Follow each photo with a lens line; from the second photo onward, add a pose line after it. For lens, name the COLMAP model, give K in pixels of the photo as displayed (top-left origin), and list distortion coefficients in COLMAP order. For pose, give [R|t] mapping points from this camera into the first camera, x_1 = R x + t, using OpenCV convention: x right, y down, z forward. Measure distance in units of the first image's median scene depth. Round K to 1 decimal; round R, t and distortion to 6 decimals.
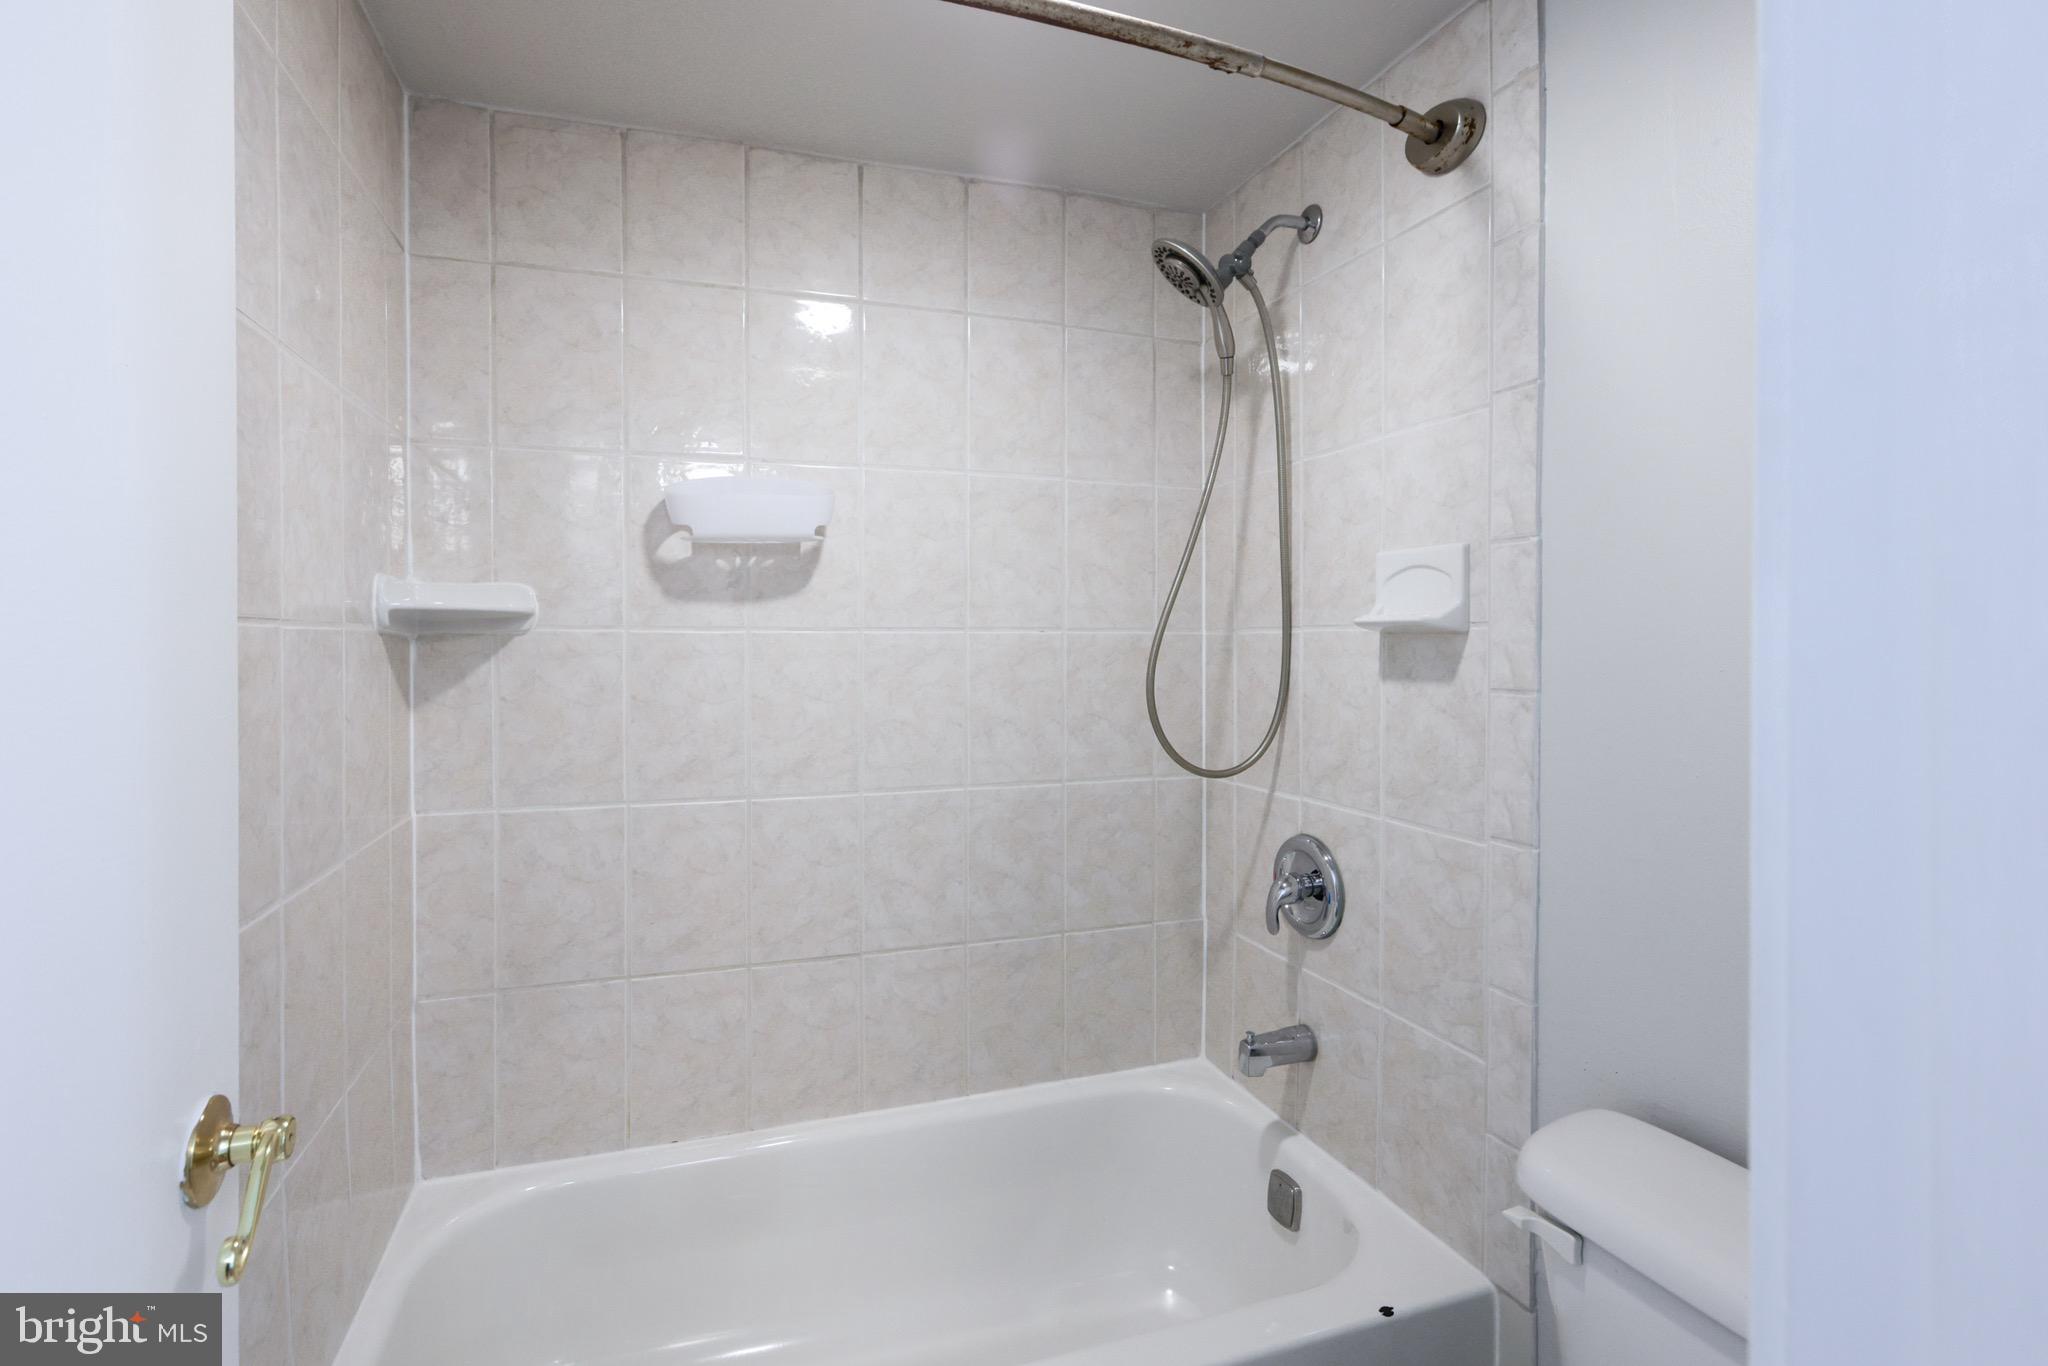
lens RADIAL K [[954.0, 0, 1006.1], [0, 954.0, 668.0], [0, 0, 1]] dist [0.003054, 0.001319]
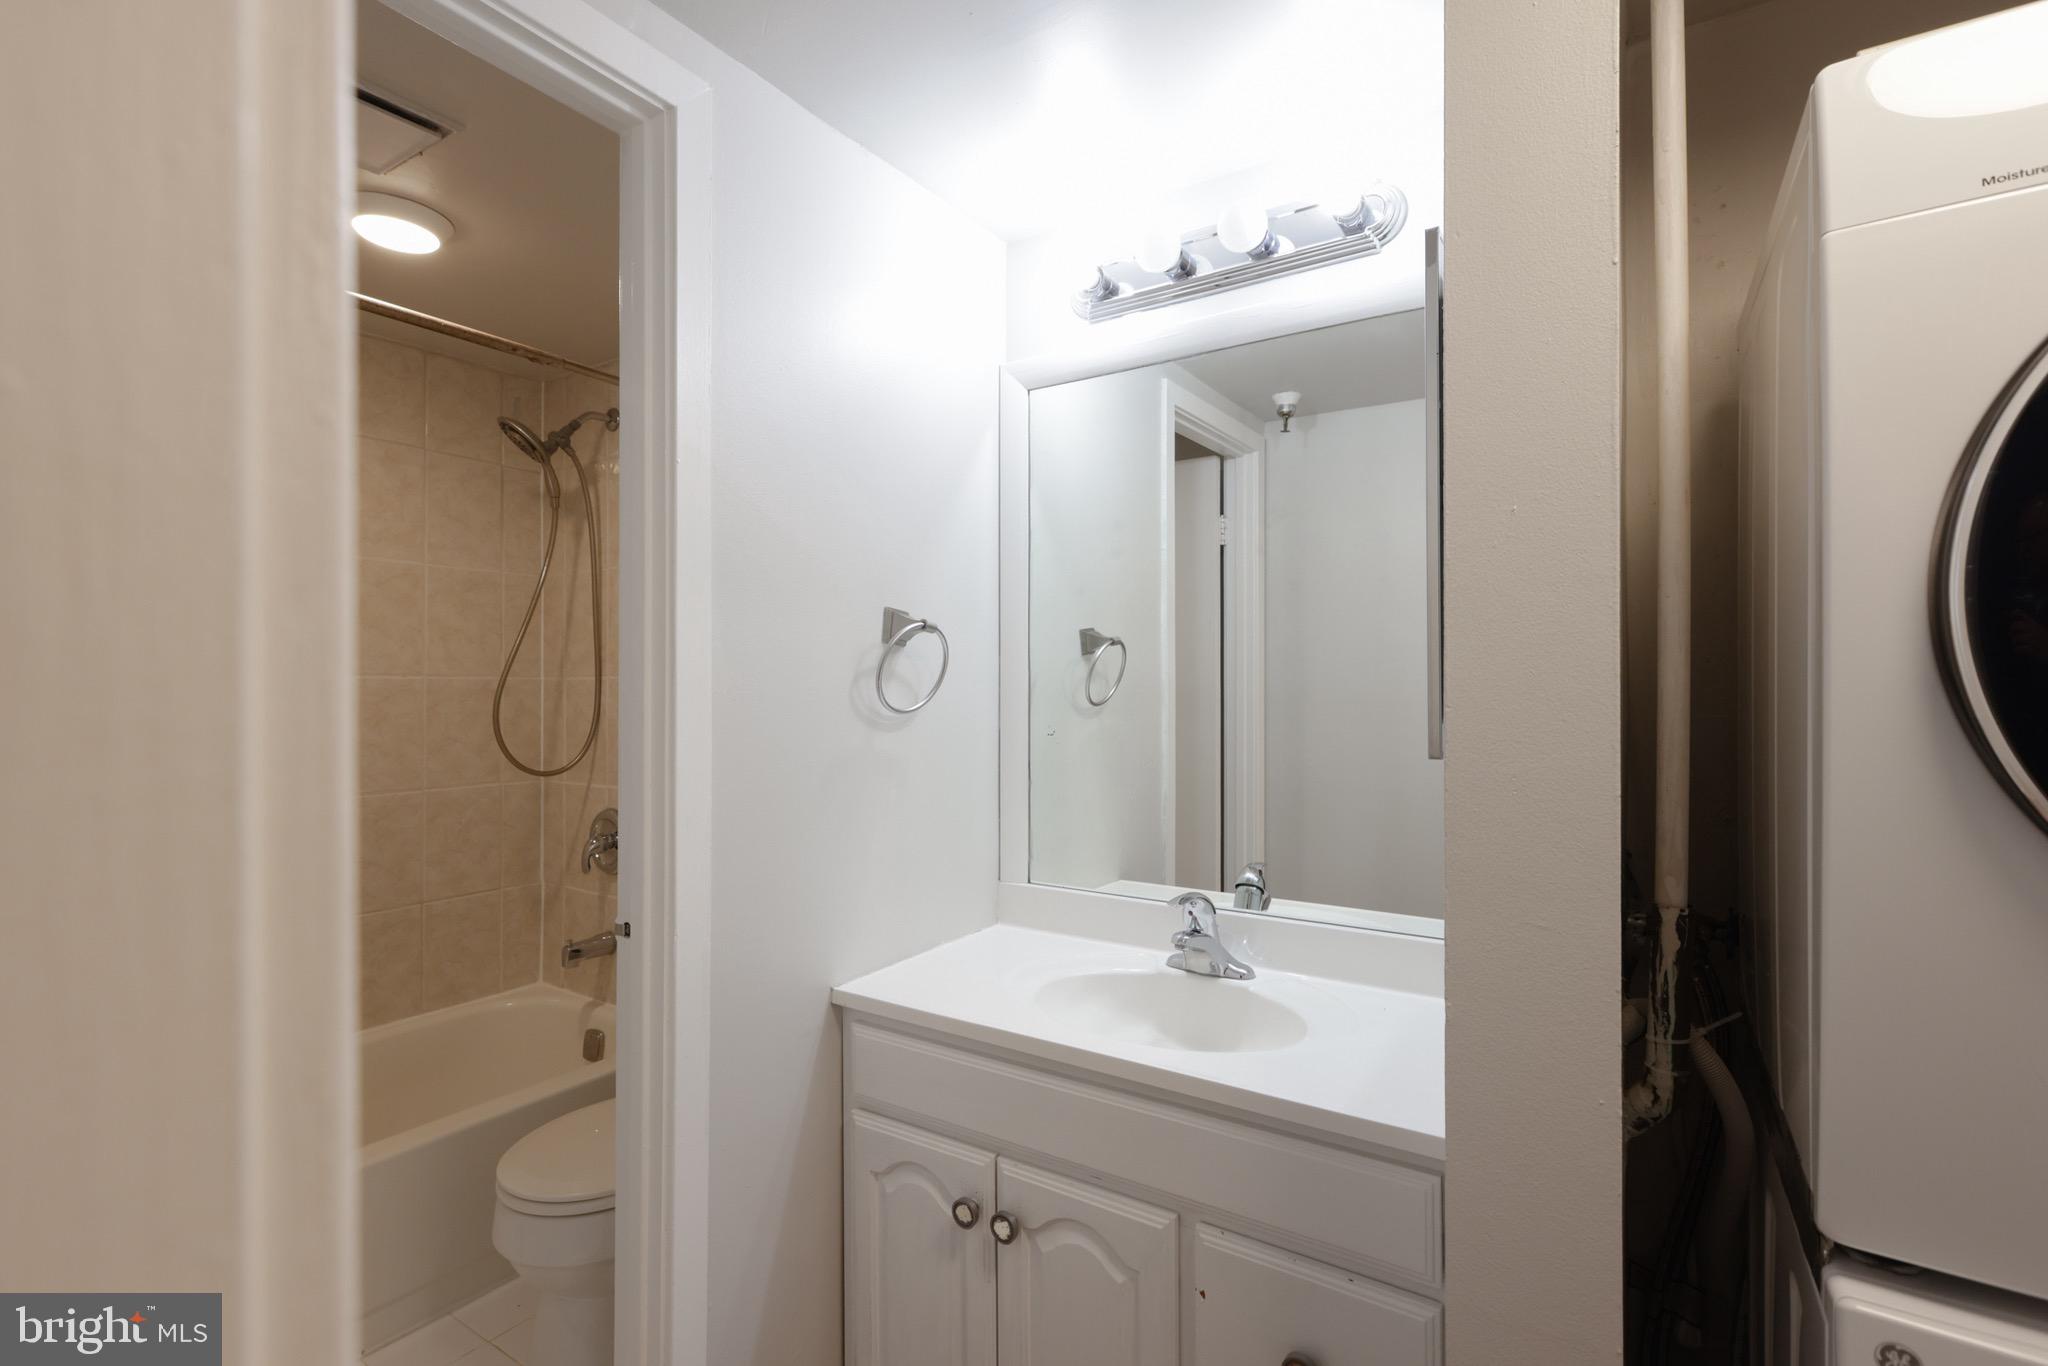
lens RADIAL K [[921.4, 0, 1031.5], [0, 921.4, 677.9], [0, 0, 1]] dist [-0.001039, 0.000221]
pose [[0.791216, 0.005314, 0.611514, -0.059303], [0.013344, 0.999574, -0.025953, 0.008647], [-0.611392, 0.028694, 0.790808, -0.584688]]
